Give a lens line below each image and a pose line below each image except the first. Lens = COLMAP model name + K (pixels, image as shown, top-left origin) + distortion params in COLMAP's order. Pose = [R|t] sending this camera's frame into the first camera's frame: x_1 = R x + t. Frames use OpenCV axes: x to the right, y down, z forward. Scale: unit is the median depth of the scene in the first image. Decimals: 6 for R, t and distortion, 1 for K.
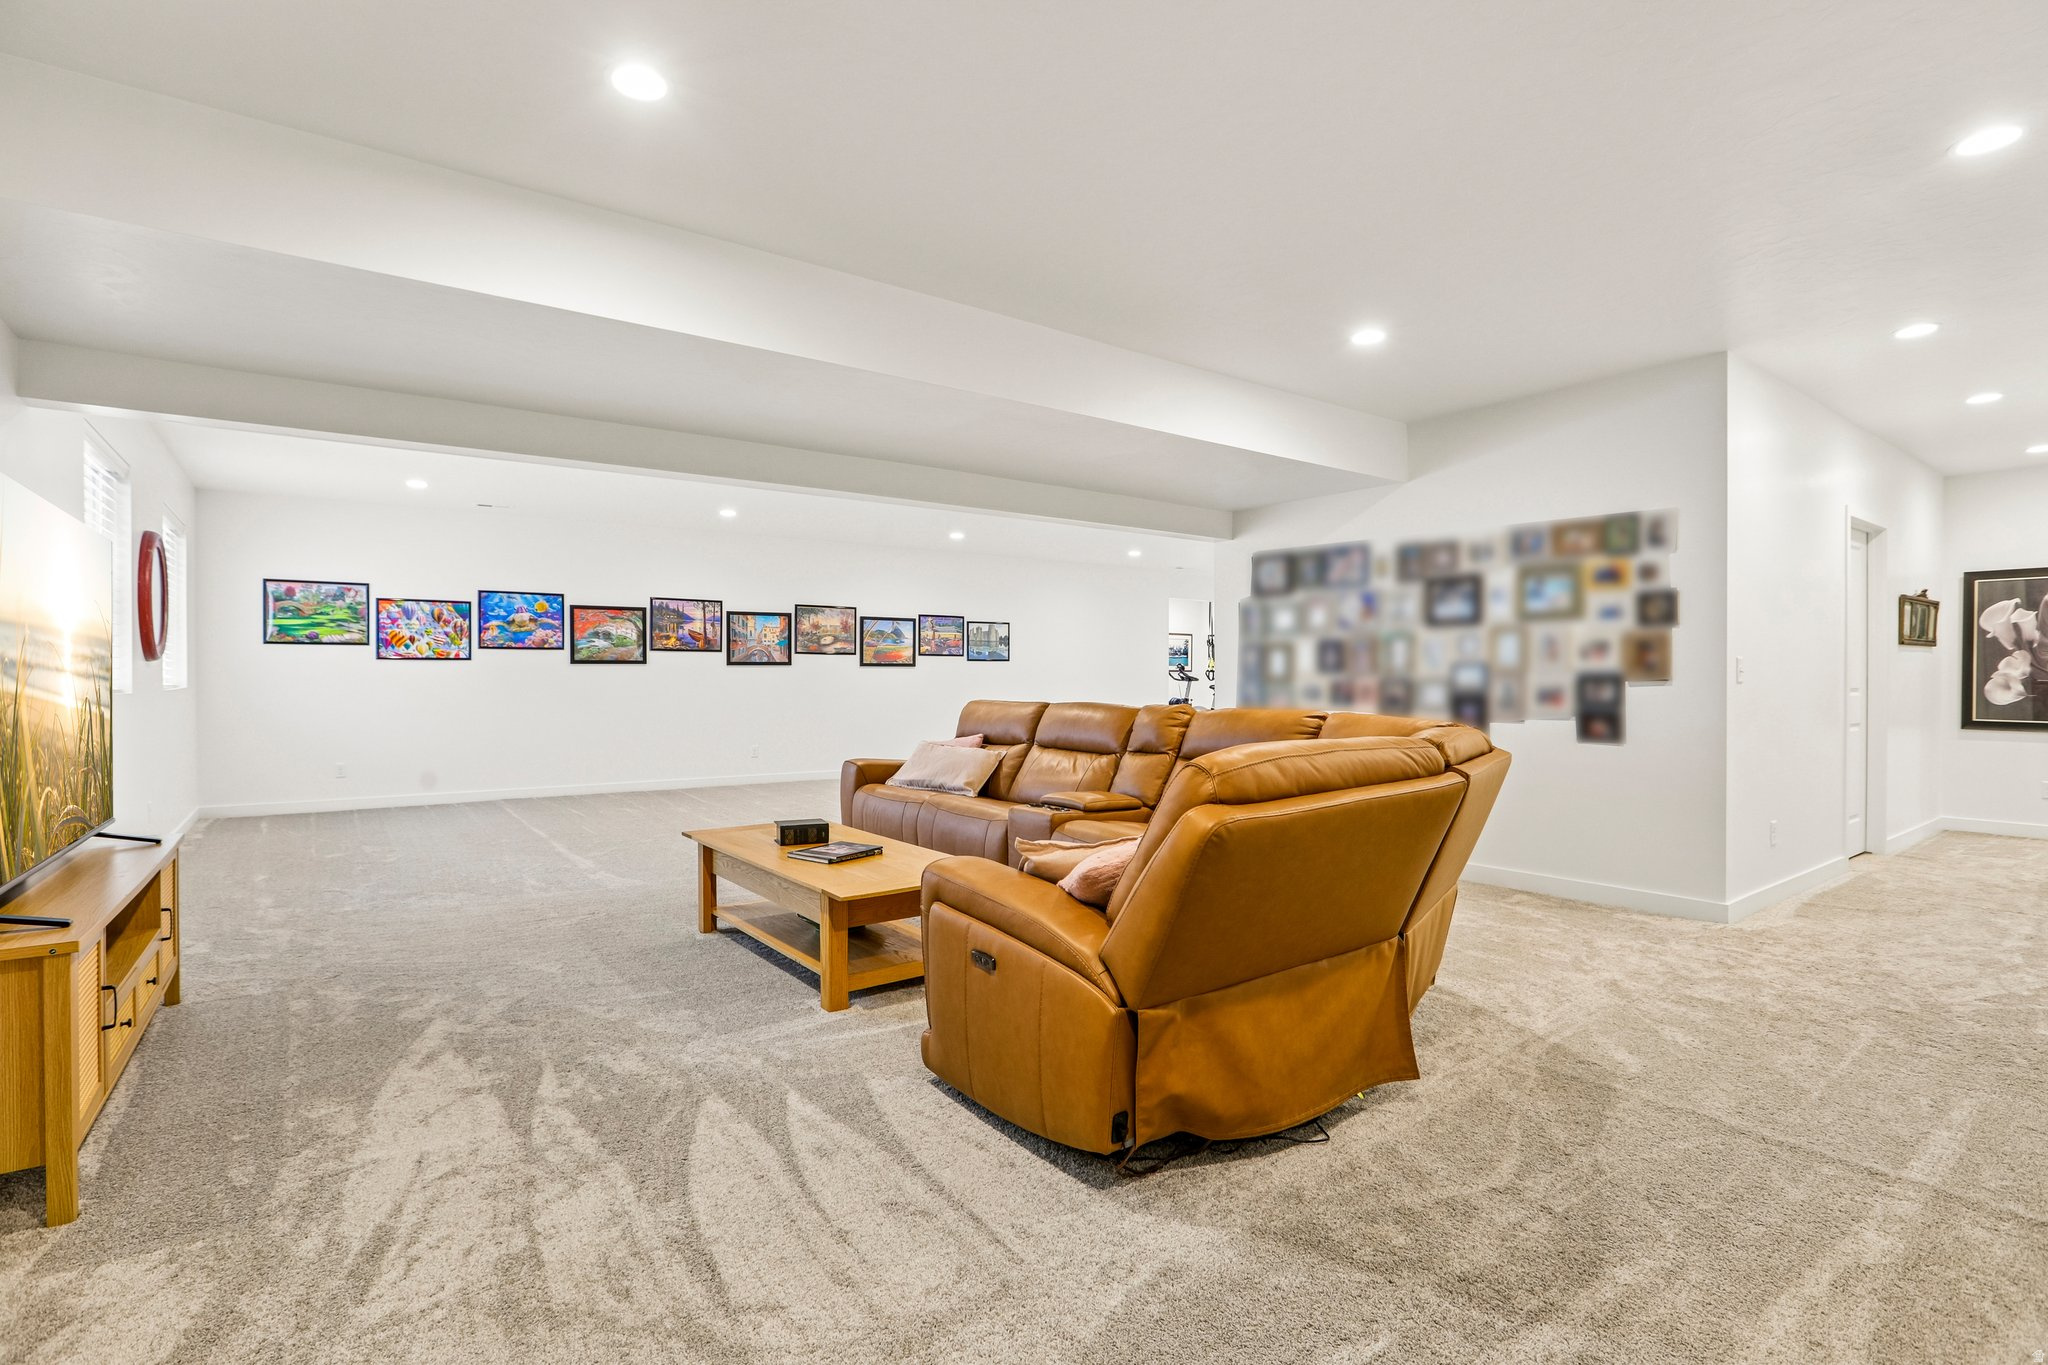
lens RADIAL K [[1061.6, 0, 1024.5], [0, 1061.6, 688.3], [0, 0, 1]] dist [-0.000433, 0.000017]
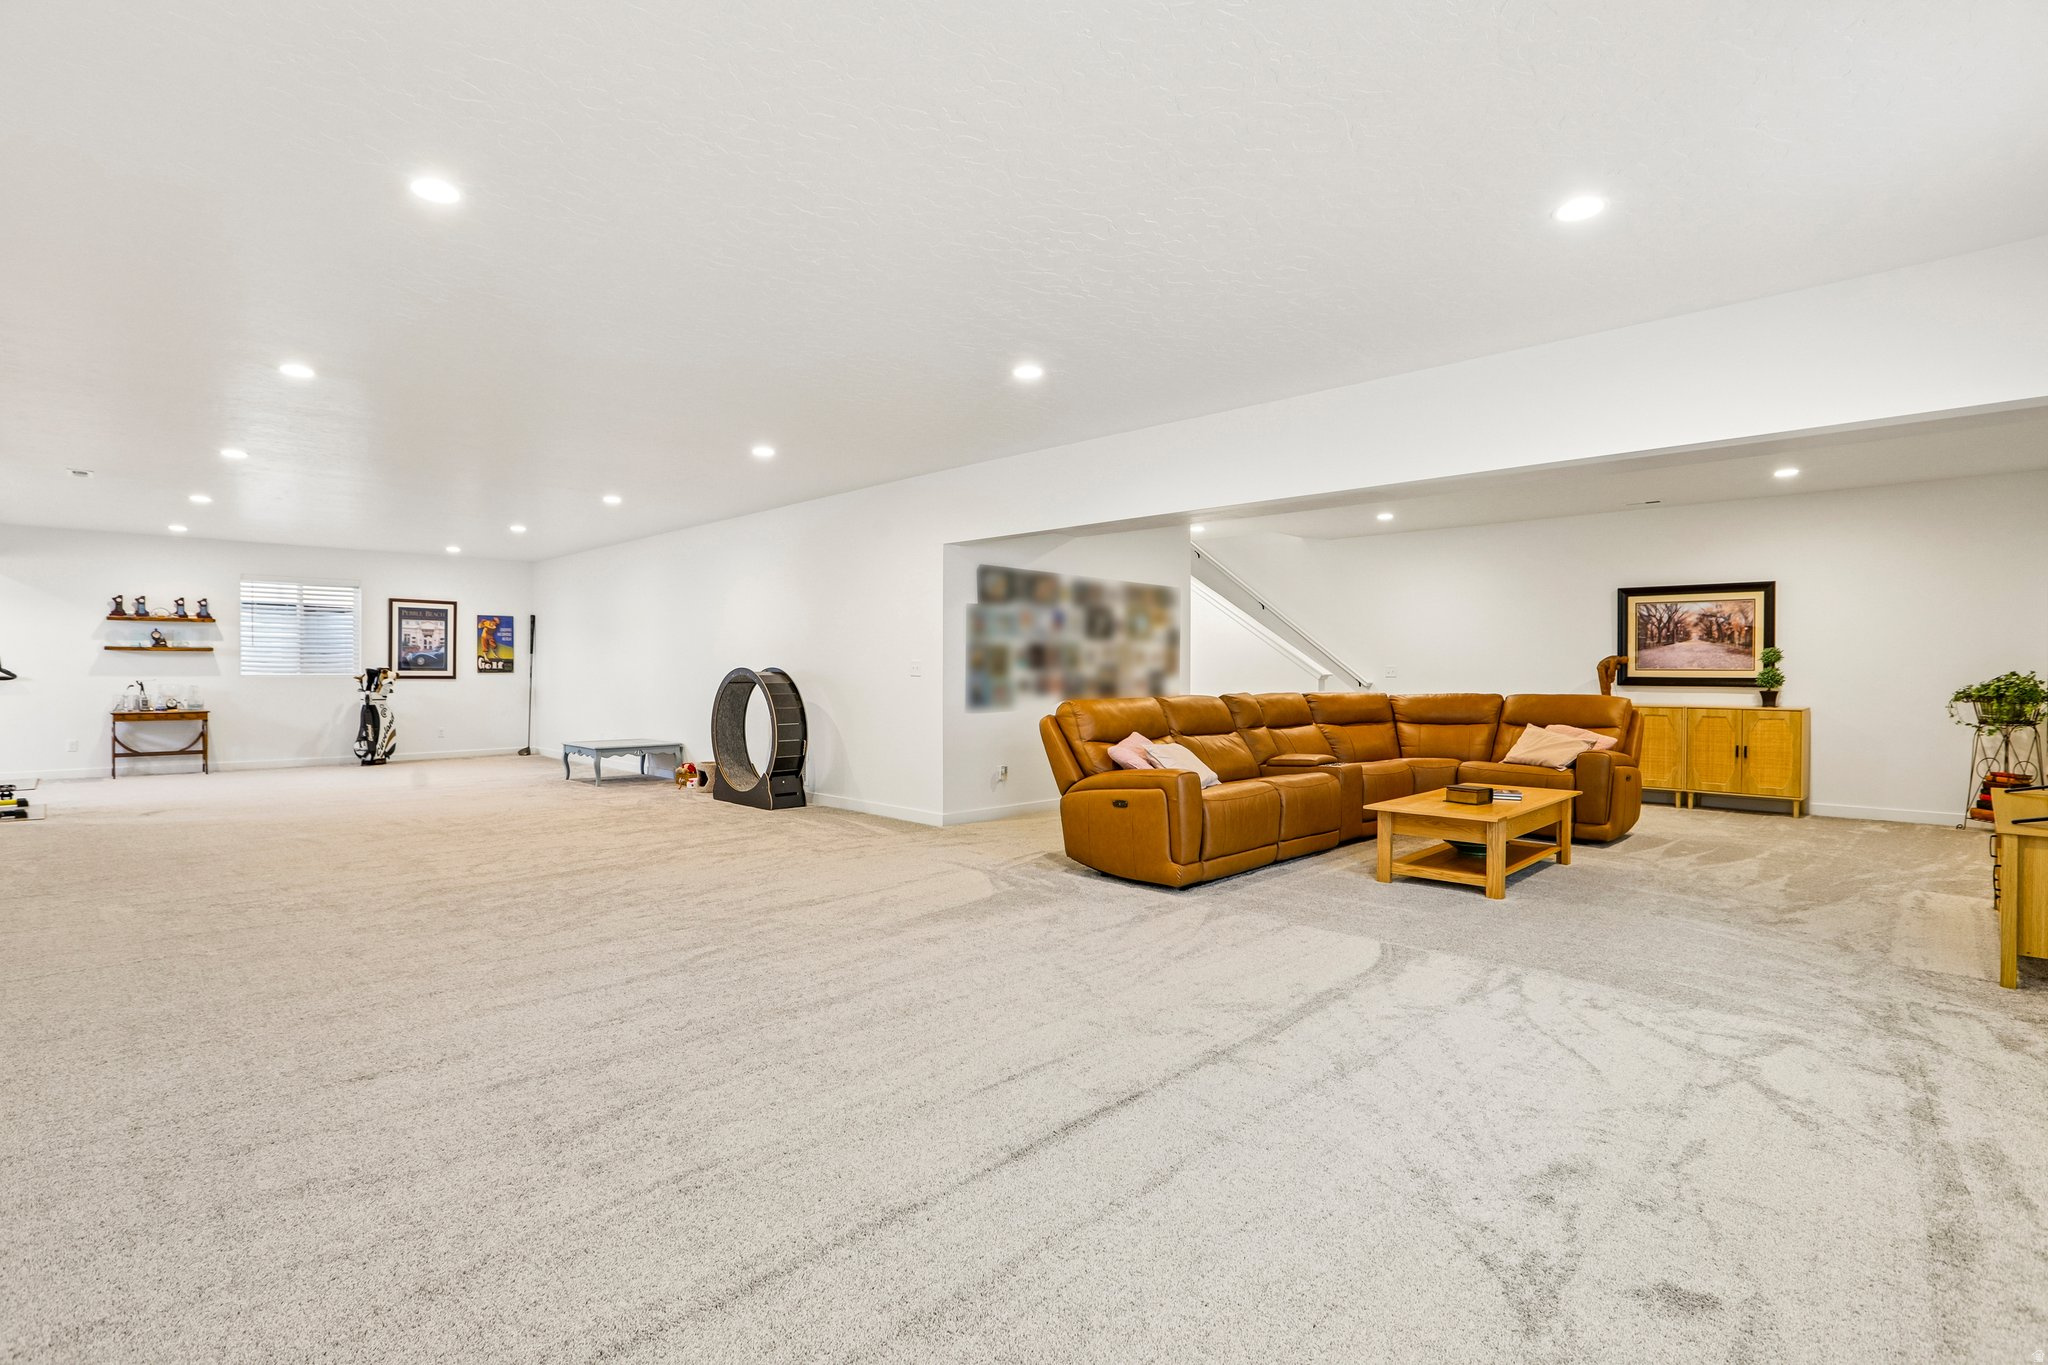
lens RADIAL K [[988.1, 0, 1023.2], [0, 988.1, 682.1], [0, 0, 1]] dist [-0.002298, -0.000169]
pose [[0.967392, -0.001661, 0.253277, -0.057774], [0.001980, 0.999998, -0.001002, 0.003105], [-0.253275, 0.001470, 0.967393, -0.297524]]
